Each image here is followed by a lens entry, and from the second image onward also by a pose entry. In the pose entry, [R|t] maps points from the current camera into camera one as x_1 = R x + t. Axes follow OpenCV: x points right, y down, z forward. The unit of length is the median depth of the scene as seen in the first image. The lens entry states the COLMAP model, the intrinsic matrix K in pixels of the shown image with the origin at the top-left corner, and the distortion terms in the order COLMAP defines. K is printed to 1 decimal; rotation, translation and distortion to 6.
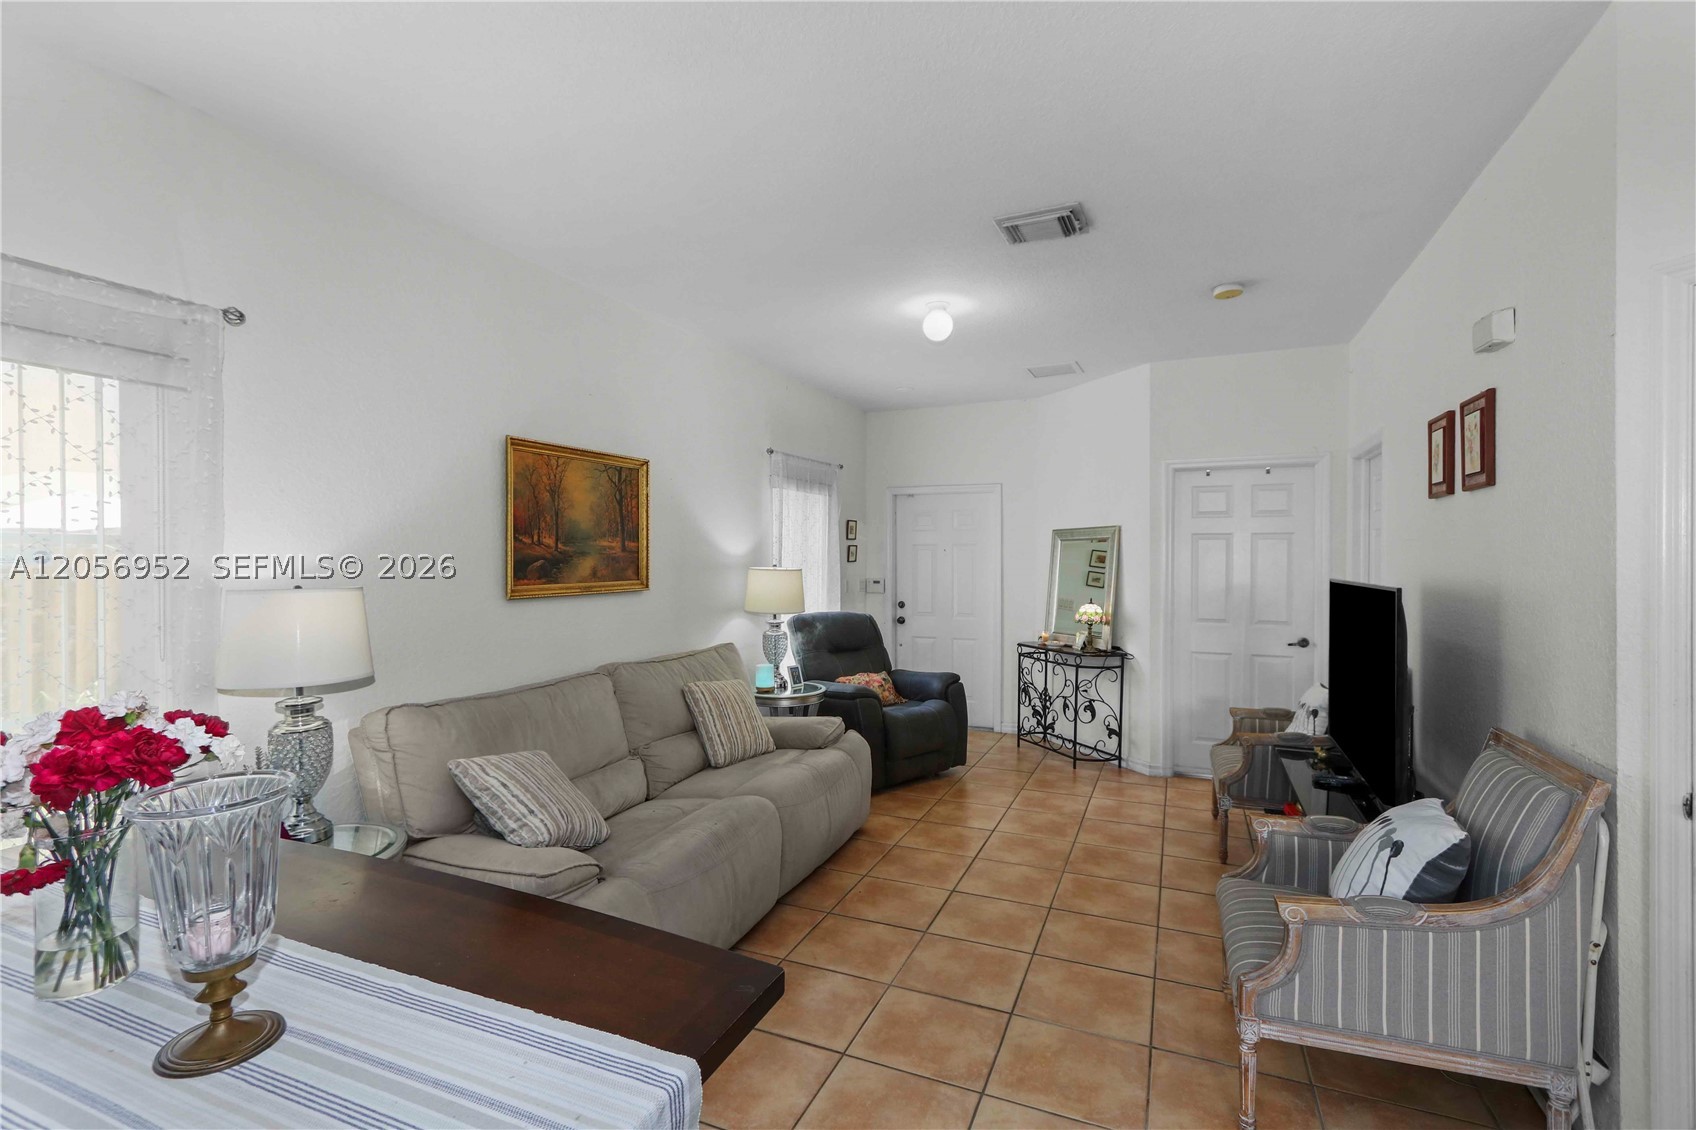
lens RADIAL K [[816.3, 0, 835.1], [0, 816.3, 549.7], [0, 0, 1]] dist [0.009532, 0.000948]
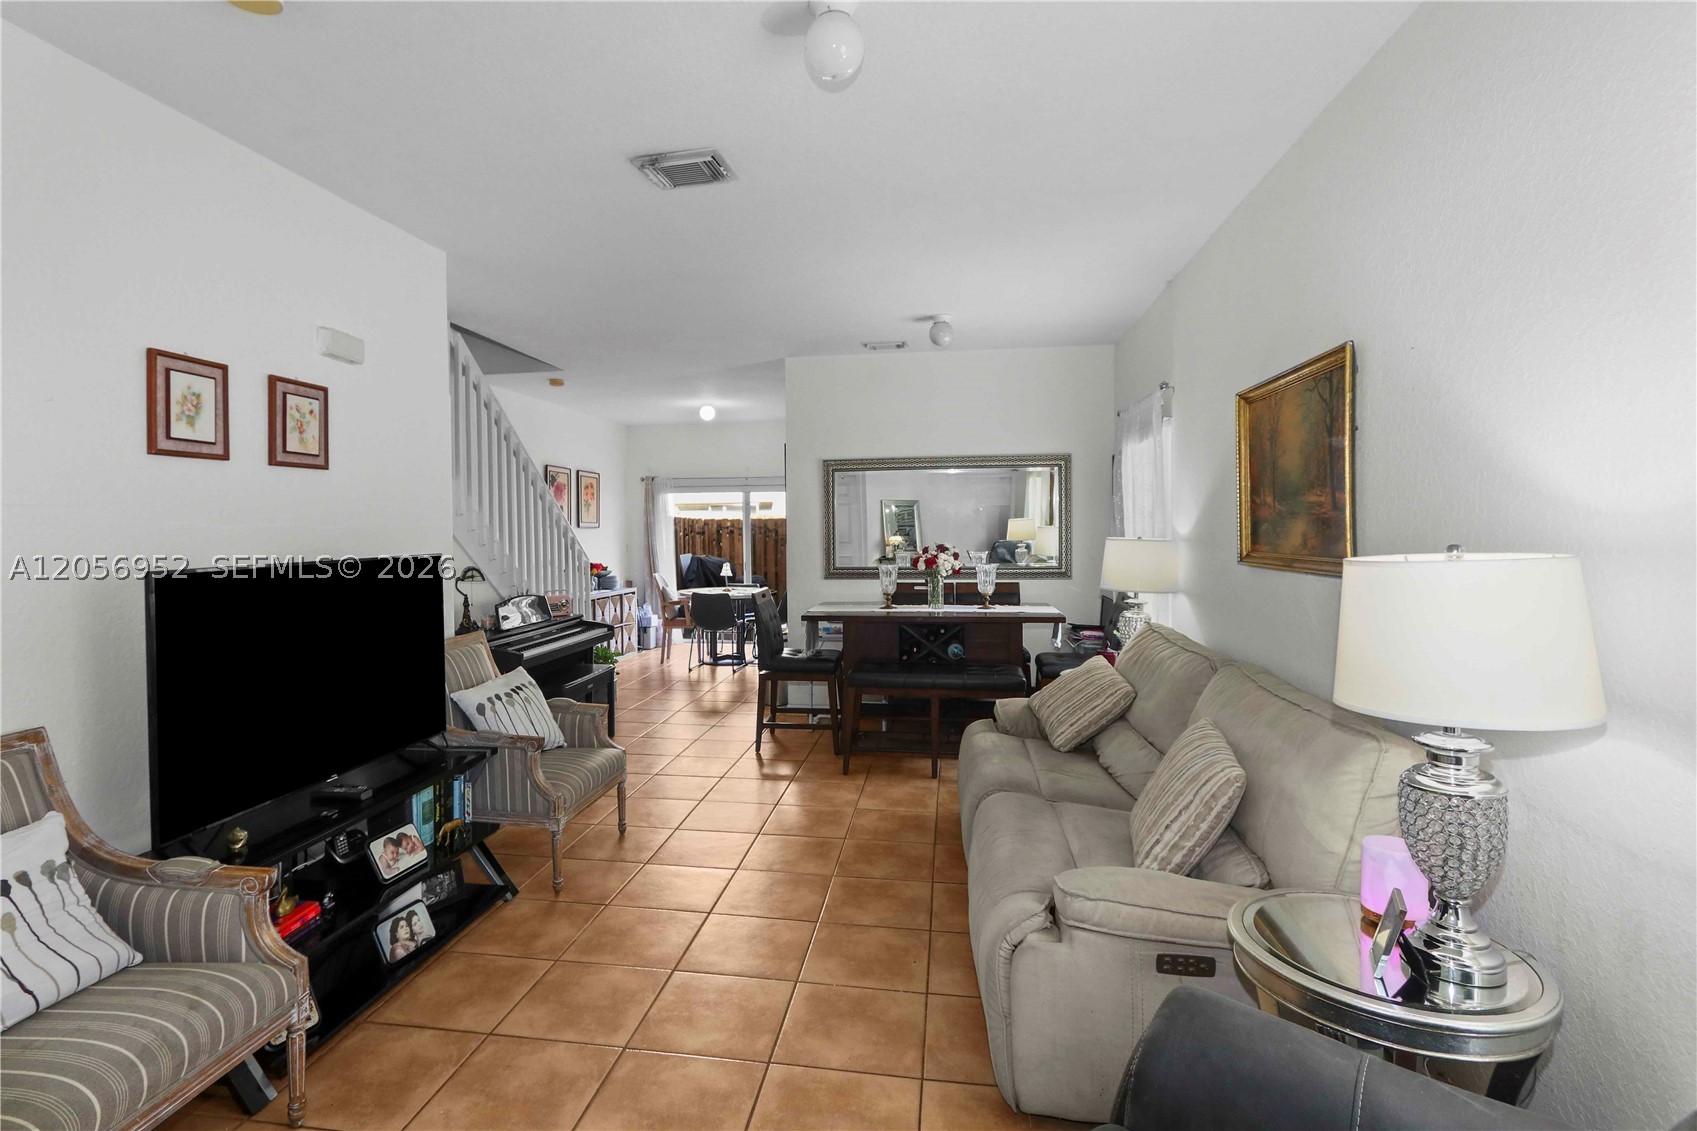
lens RADIAL K [[808.0, 0, 813.2], [0, 808.0, 528.7], [0, 0, 1]] dist [0.005362, 0.001323]
pose [[-0.970451, 0.013820, -0.240904, 0.201408], [0.014755, 0.999889, -0.002077, 0.009389], [0.240848, -0.005570, -0.970547, 1.153487]]
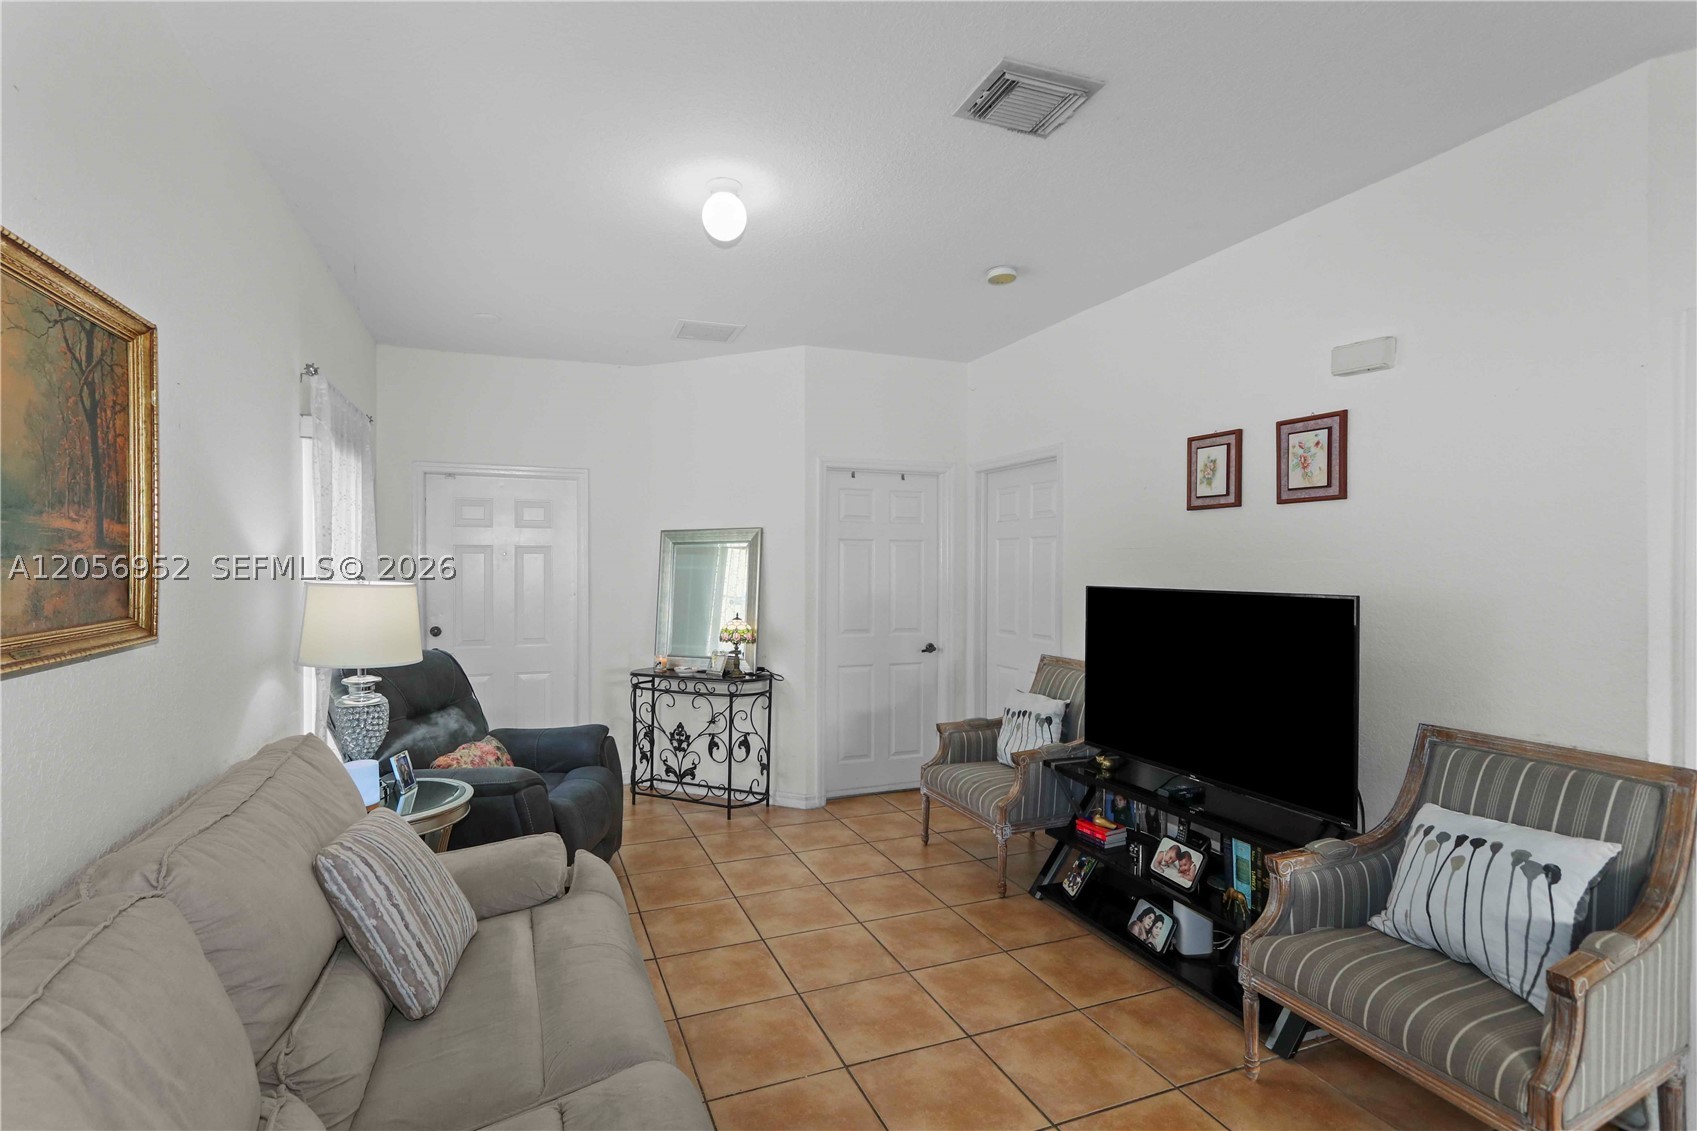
lens RADIAL K [[796.2, 0, 821.9], [0, 796.2, 566.6], [0, 0, 1]] dist [0.003493, 0.000951]
pose [[0.701712, 0.000398, 0.712461, -0.223306], [-0.008891, 0.999927, 0.008198, 0.004524], [-0.712405, -0.012087, 0.701664, 0.381630]]
